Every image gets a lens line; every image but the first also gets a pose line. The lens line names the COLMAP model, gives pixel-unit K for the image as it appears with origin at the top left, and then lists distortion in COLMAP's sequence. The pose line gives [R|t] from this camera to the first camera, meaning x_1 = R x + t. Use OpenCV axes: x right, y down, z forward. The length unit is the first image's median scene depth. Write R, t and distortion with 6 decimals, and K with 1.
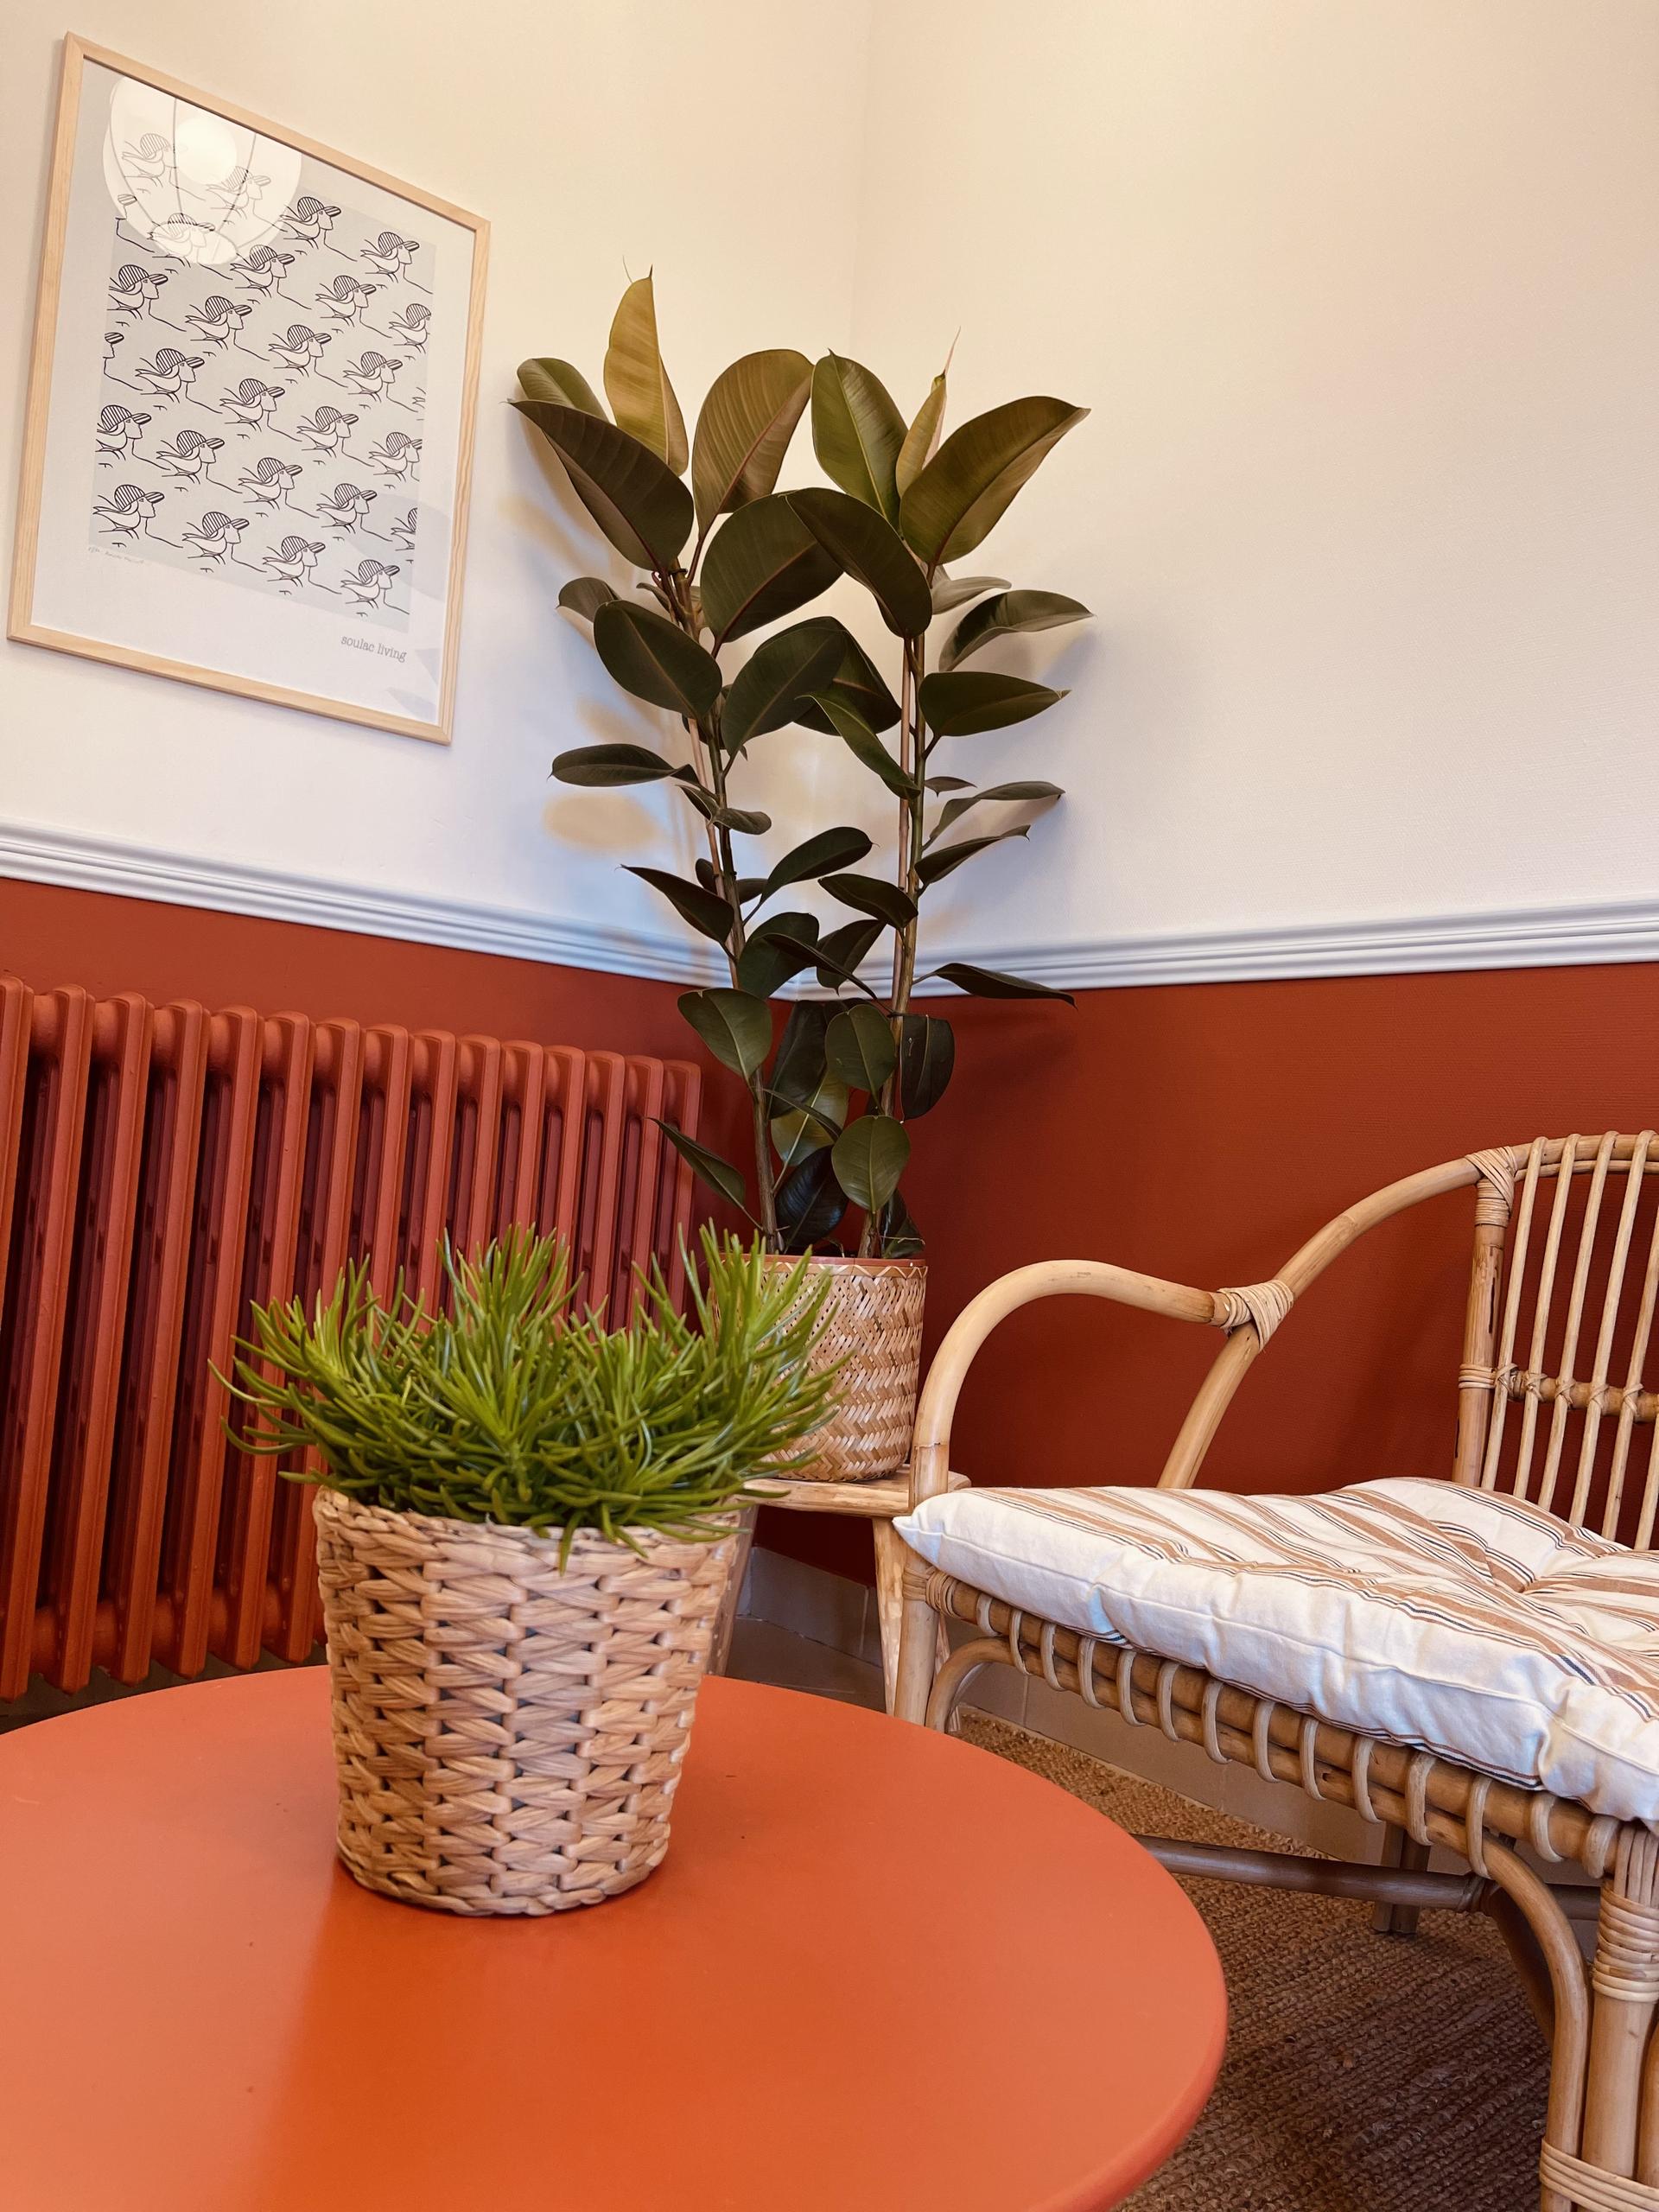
lens RADIAL K [[1668.2, 0, 824.3], [0, 1668.2, 1121.1], [0, 0, 1]] dist [0.039957, -0.002147]
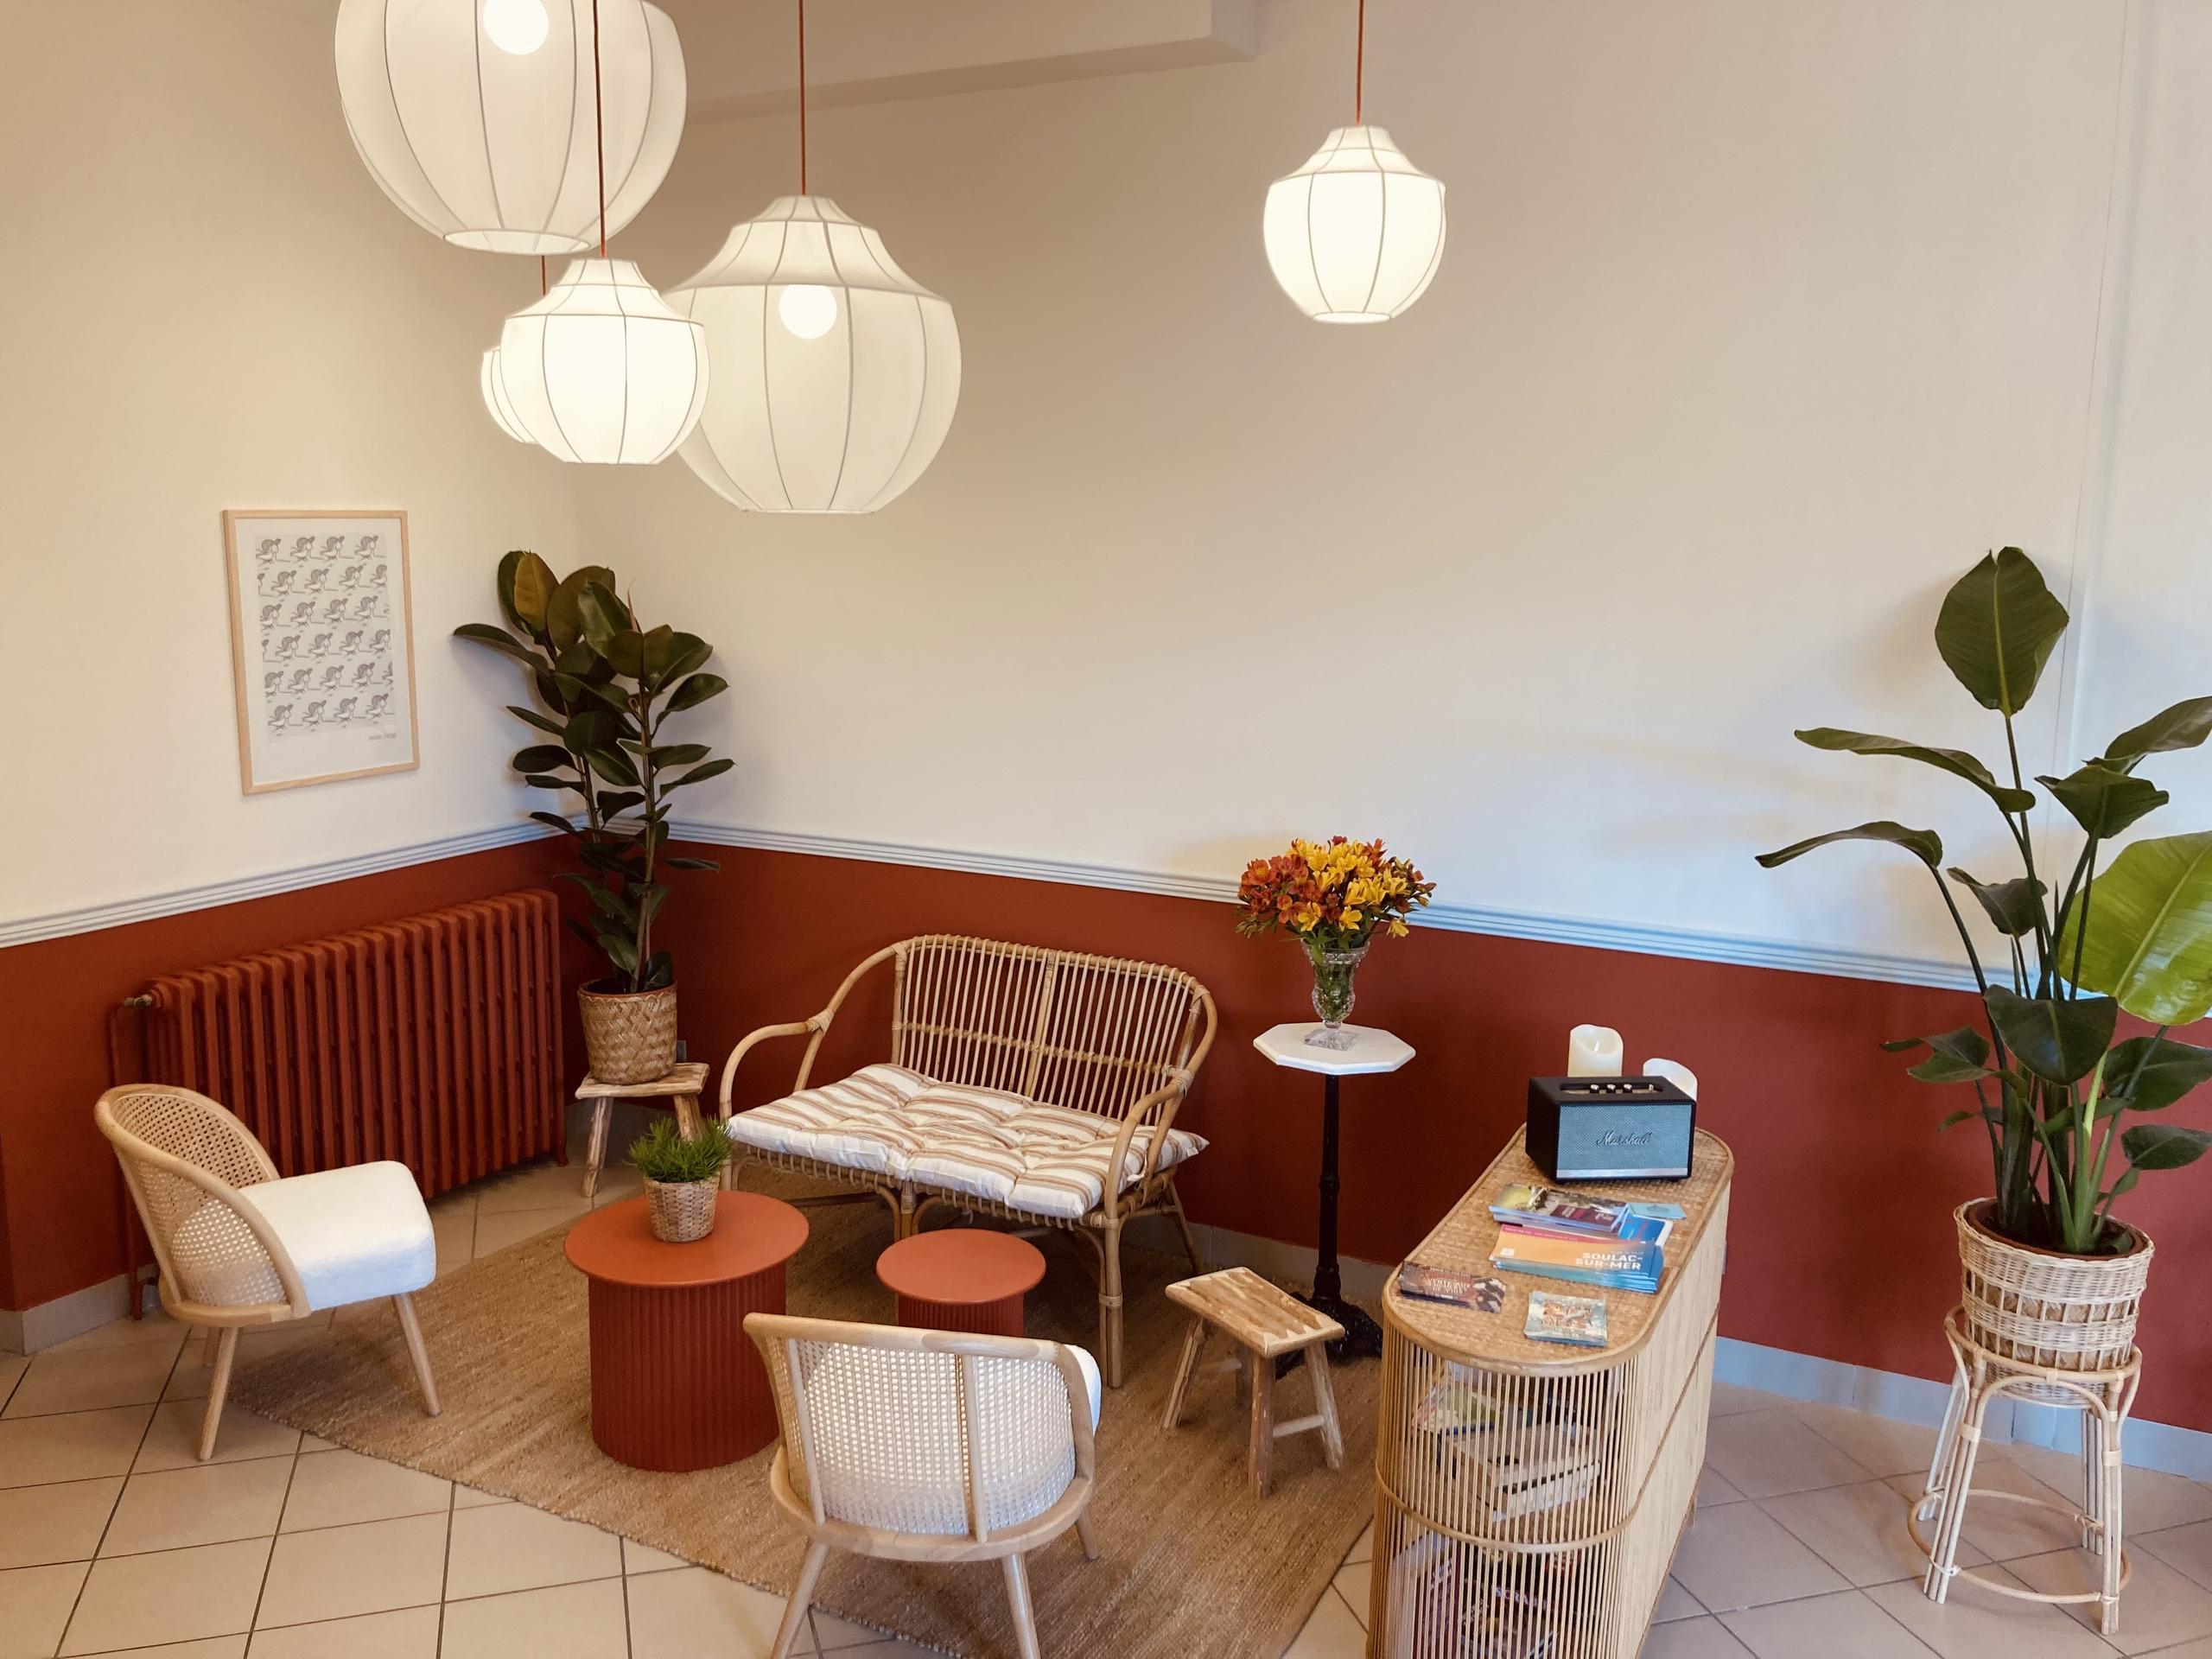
lens RADIAL K [[1798.4, 0, 1116.5], [0, 1798.4, 823.8], [0, 0, 1]] dist [-0.016222, -0.009032]
pose [[0.919083, -0.130357, 0.371878, -0.365621], [0.044304, 0.971899, 0.231191, -0.869770], [-0.391565, -0.196008, 0.899031, -1.835312]]
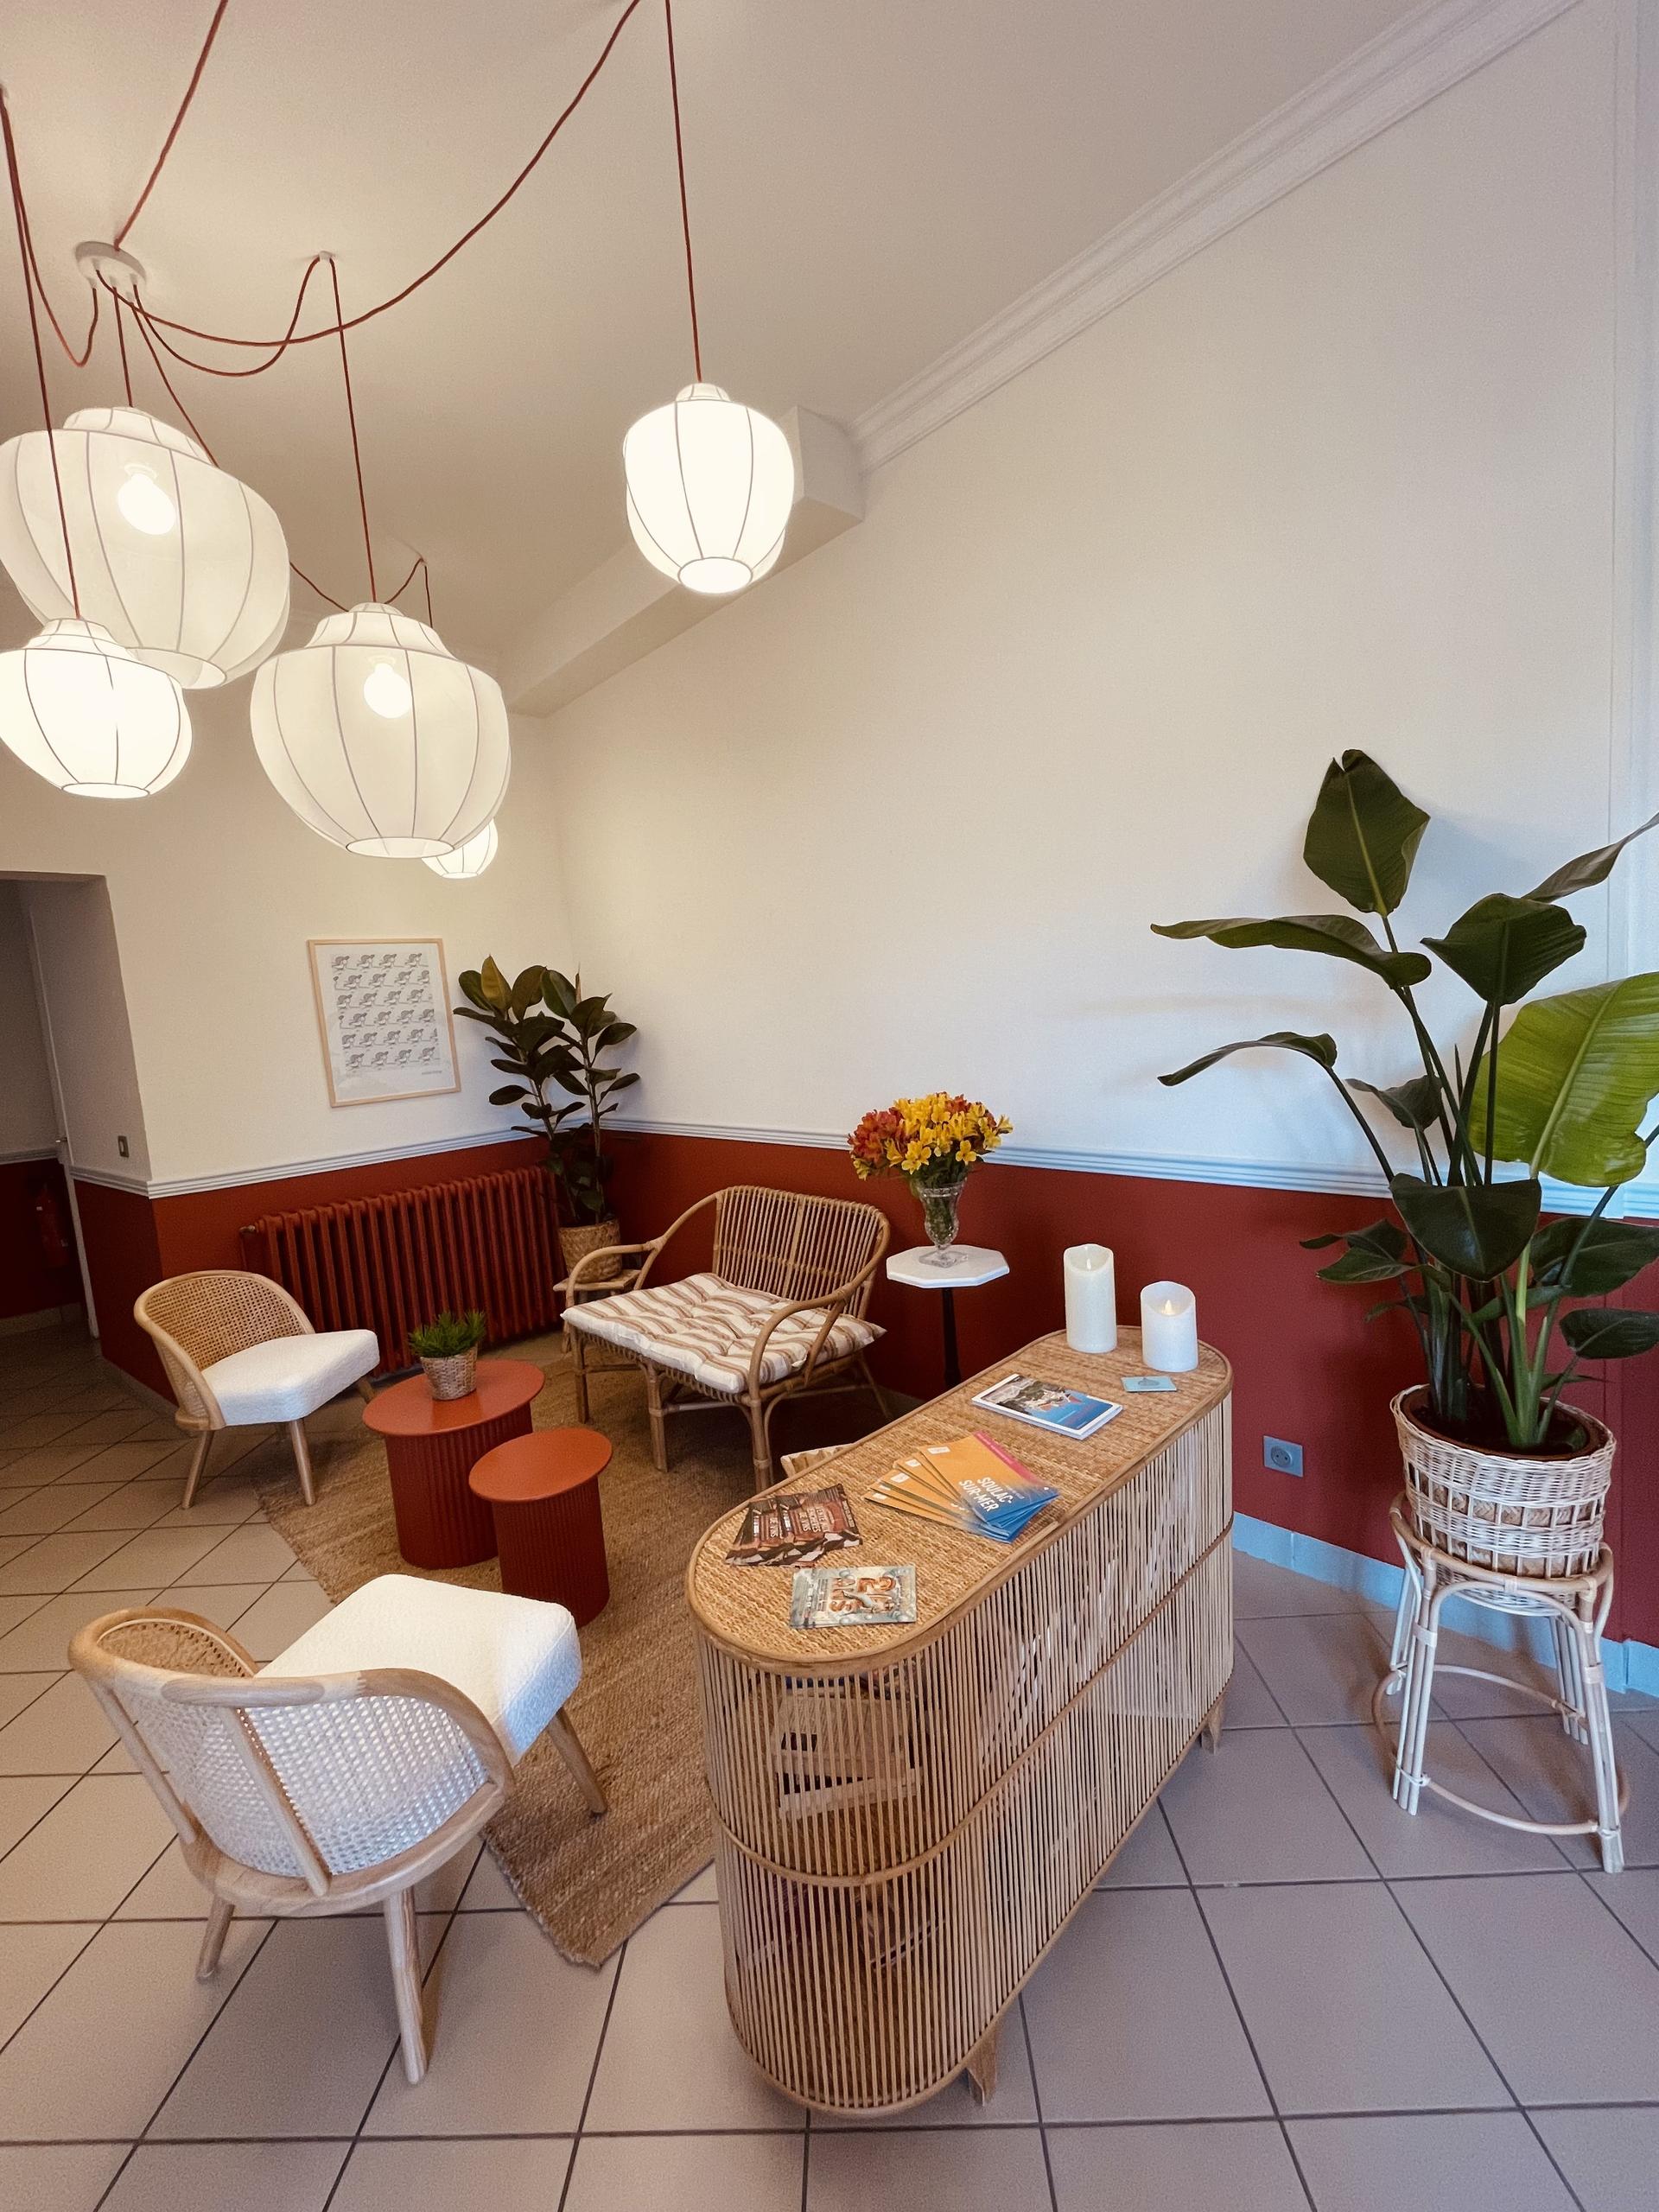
lens RADIAL K [[889.8, 0, 836.8], [0, 889.8, 1103.4], [0, 0, 1]] dist [-0.000893, -0.000019]
pose [[0.986373, -0.160465, 0.036310, 0.651292], [0.153657, 0.977392, 0.145242, -0.480538], [-0.058796, -0.137684, 0.988730, -1.197723]]
